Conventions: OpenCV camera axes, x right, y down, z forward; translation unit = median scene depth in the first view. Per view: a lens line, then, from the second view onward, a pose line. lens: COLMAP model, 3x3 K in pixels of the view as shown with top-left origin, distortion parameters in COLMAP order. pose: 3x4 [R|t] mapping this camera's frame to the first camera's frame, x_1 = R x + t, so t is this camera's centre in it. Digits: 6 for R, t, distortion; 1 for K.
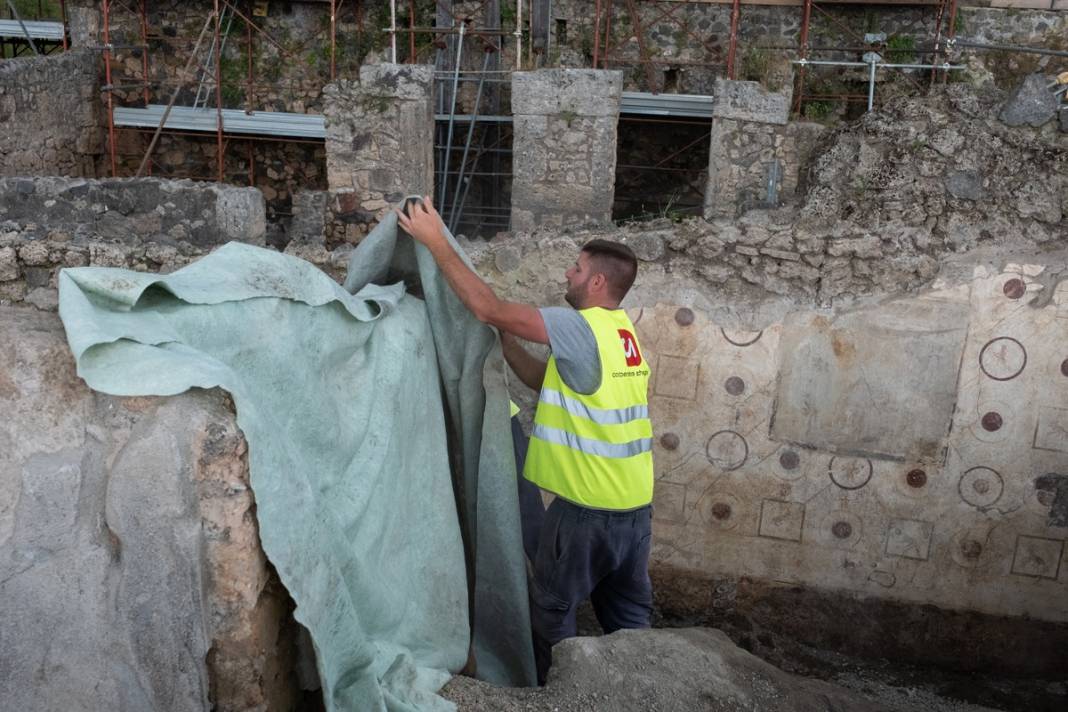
lens RADIAL K [[1138.4, 0, 547.8], [0, 1138.4, 367.7], [0, 0, 1]] dist [0.013440, -0.036240]
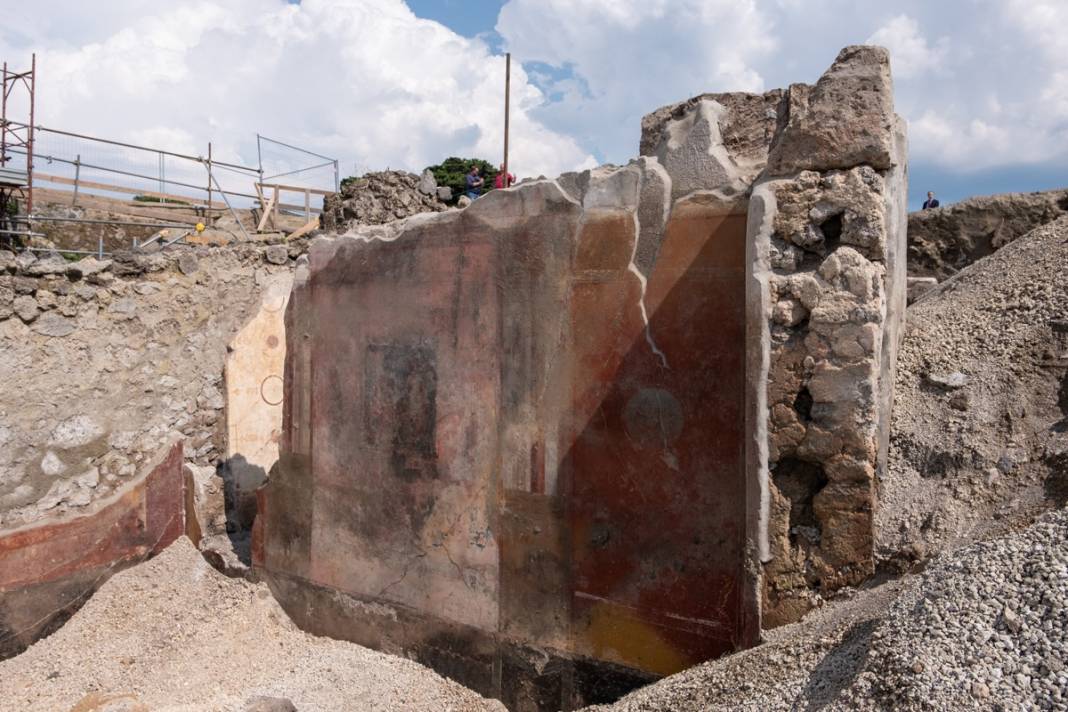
lens RADIAL K [[744.2, 0, 530.3], [0, 744.2, 313.0], [0, 0, 1]] dist [-0.020617, 0.001135]
pose [[0.356788, -0.029645, 0.933715, -0.673936], [0.256154, 0.964293, -0.067265, 0.108327], [-0.898380, 0.263174, 0.351642, 0.411755]]
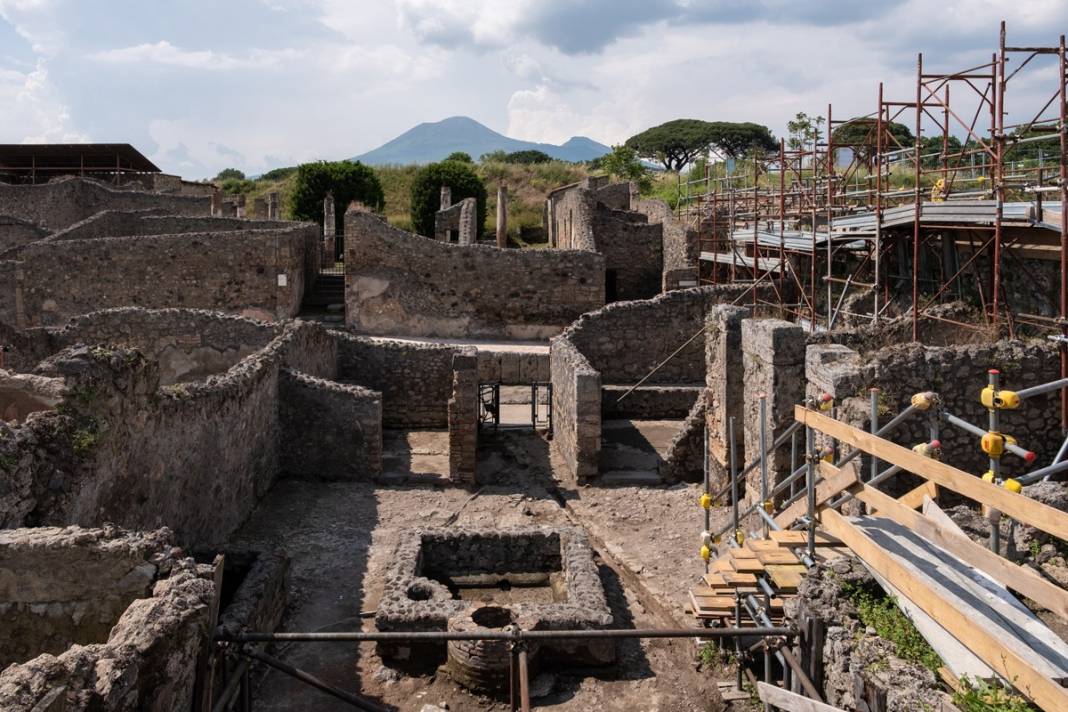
lens RADIAL K [[764.7, 0, 474.5], [0, 764.7, 229.5], [0, 0, 1]] dist [-0.007396, 0.000900]
pose [[0.159605, -0.026651, -0.986821, 1.775854], [-0.261491, 0.962787, -0.068294, -0.507967], [0.951918, 0.268945, 0.146697, 1.309549]]
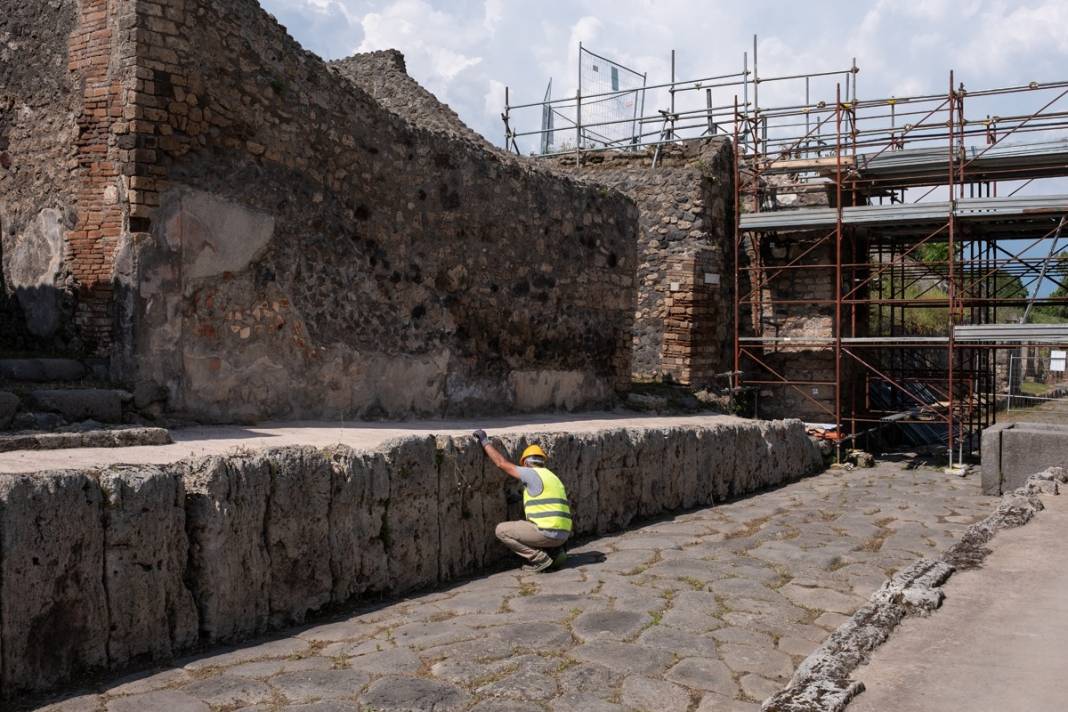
lens RADIAL K [[1138.4, 0, 547.8], [0, 1138.4, 367.7], [0, 0, 1]] dist [0.013440, -0.036240]
pose [[0.935545, -0.031745, -0.351778, -1.901338], [-0.059984, 0.967206, -0.246810, 0.295669], [0.348076, 0.252003, 0.902960, 0.097051]]
